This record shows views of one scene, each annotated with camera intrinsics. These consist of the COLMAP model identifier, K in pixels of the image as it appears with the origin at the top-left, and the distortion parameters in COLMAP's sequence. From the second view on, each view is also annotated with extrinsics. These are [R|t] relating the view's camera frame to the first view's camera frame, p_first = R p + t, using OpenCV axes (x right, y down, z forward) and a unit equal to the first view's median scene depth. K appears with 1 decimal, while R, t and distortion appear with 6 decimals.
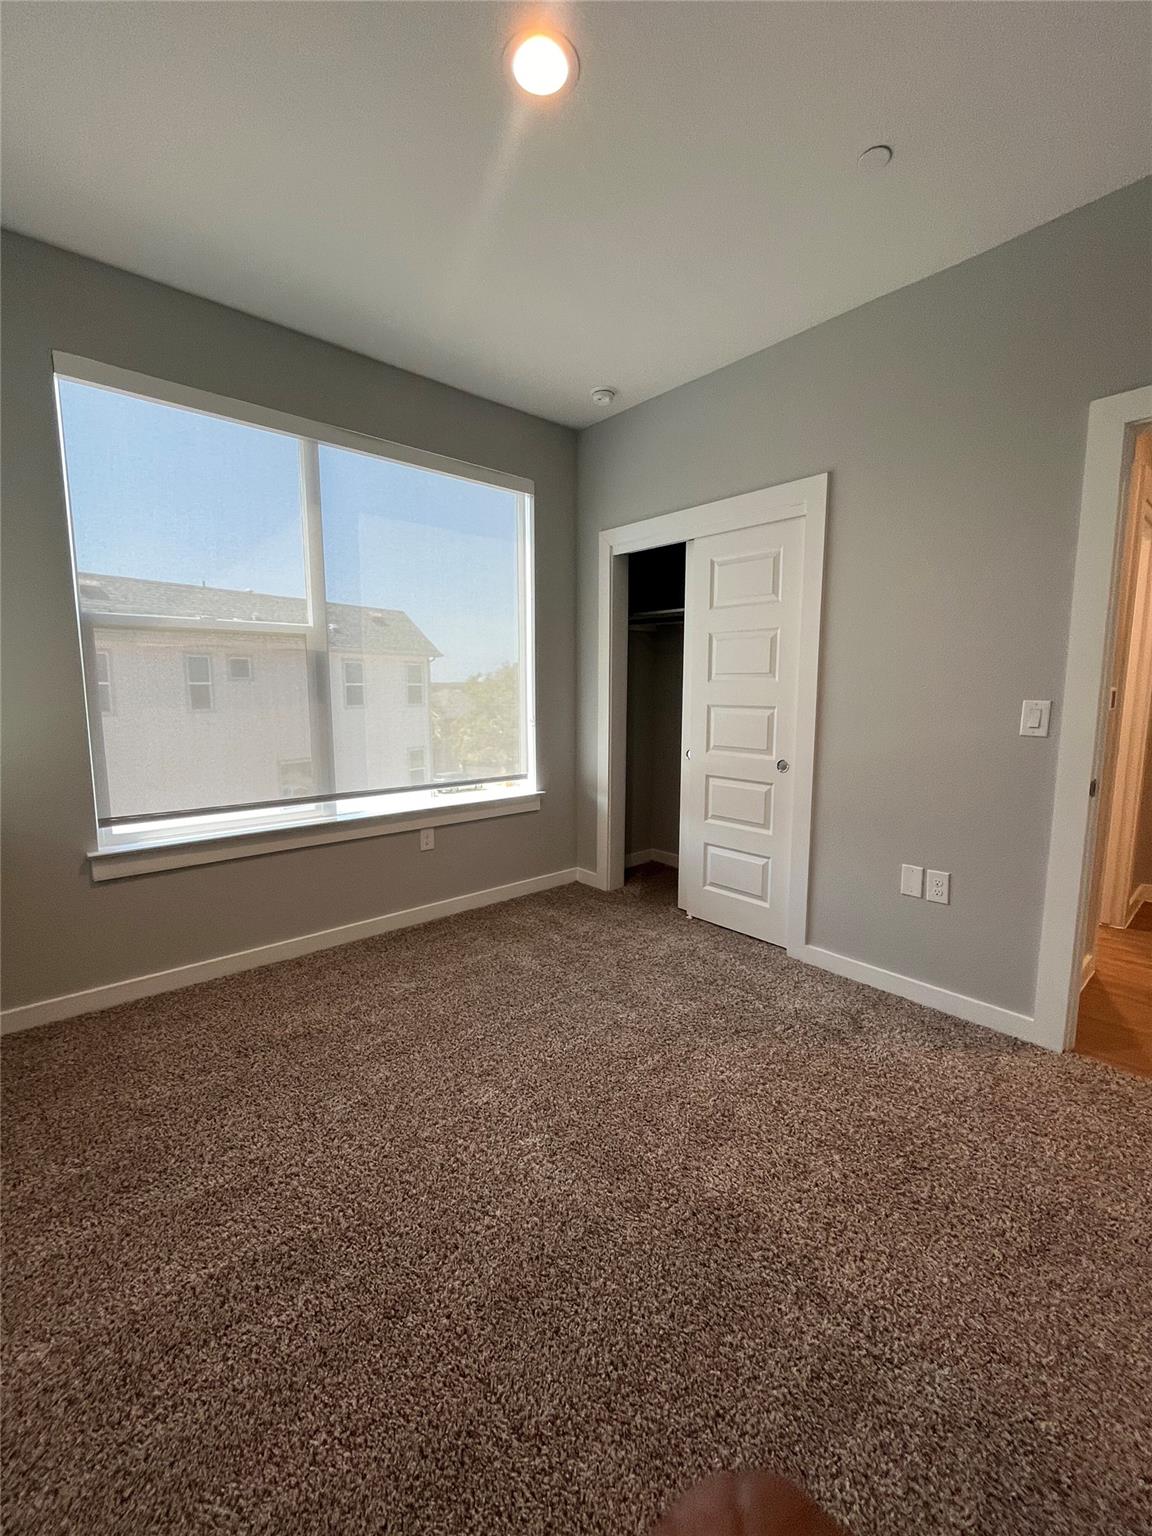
lens RADIAL K [[627.7, 0, 577.3], [0, 627.7, 764.0], [0, 0, 1]] dist [-0.000966, 0.000068]
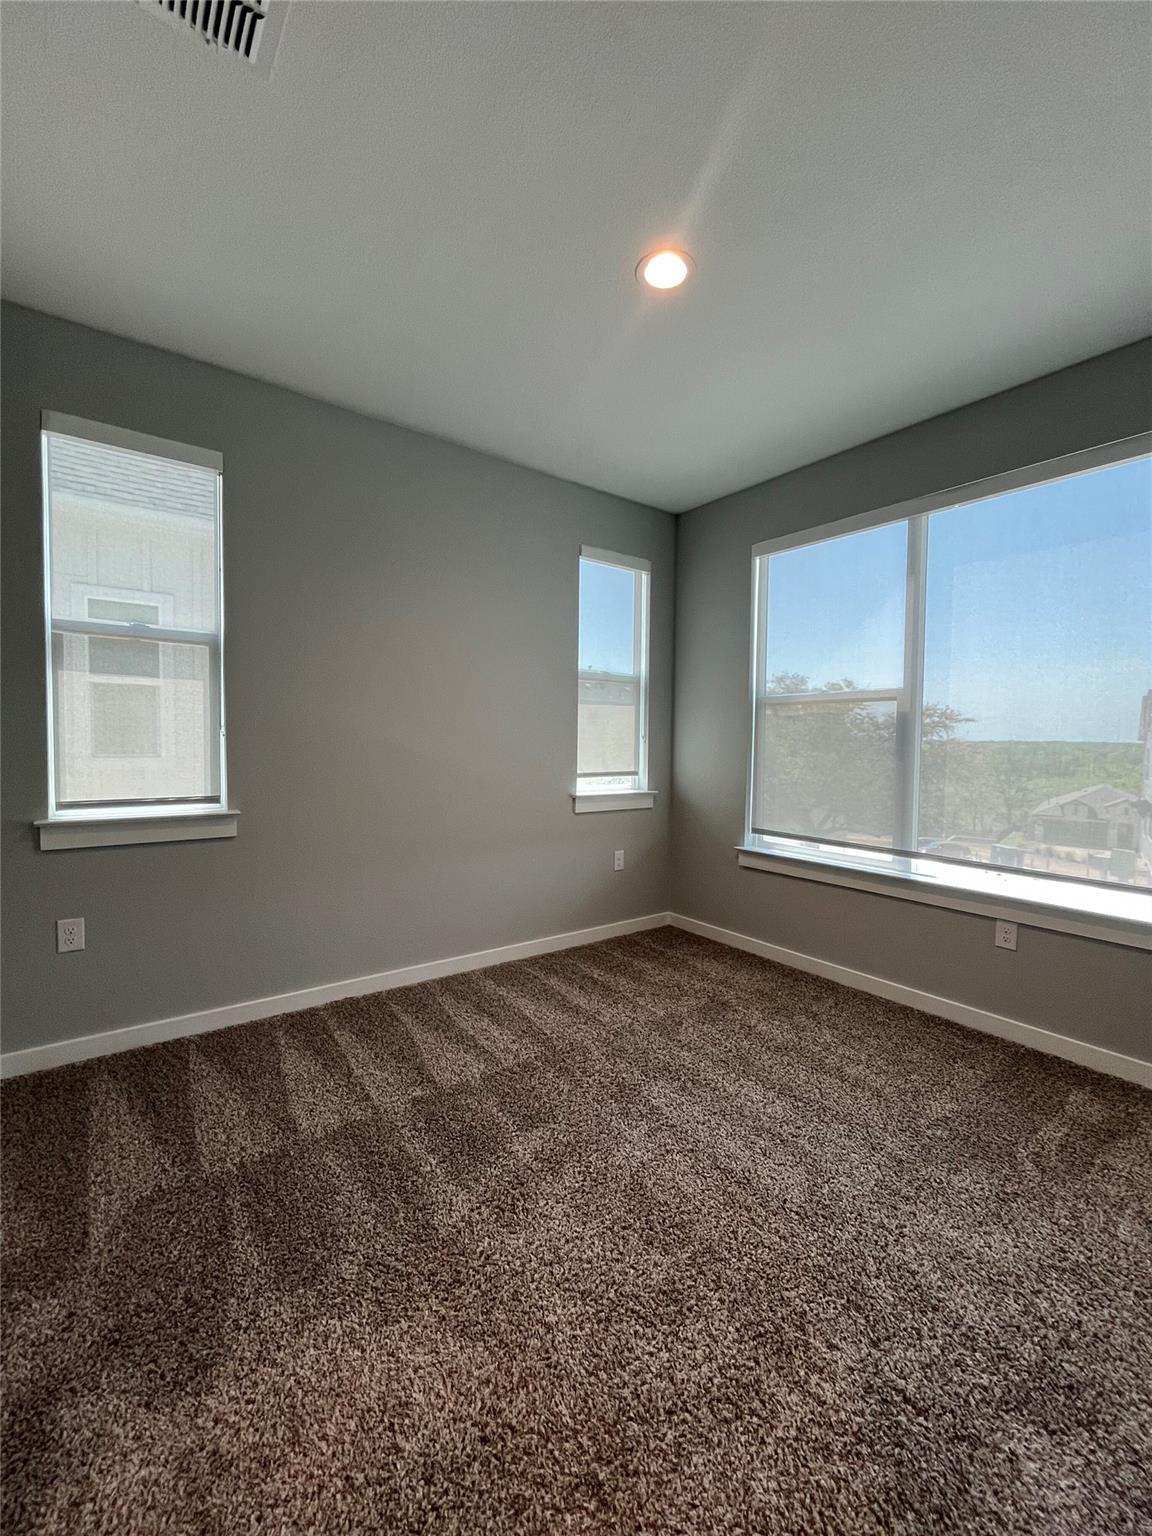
lens RADIAL K [[627.7, 0, 577.3], [0, 627.7, 764.0], [0, 0, 1]] dist [-0.000966, 0.000068]
pose [[-0.086236, 0.035232, -0.995652, 0.700797], [-0.132973, 0.990026, 0.046550, -0.071655], [0.987361, 0.136409, -0.080691, 0.571125]]
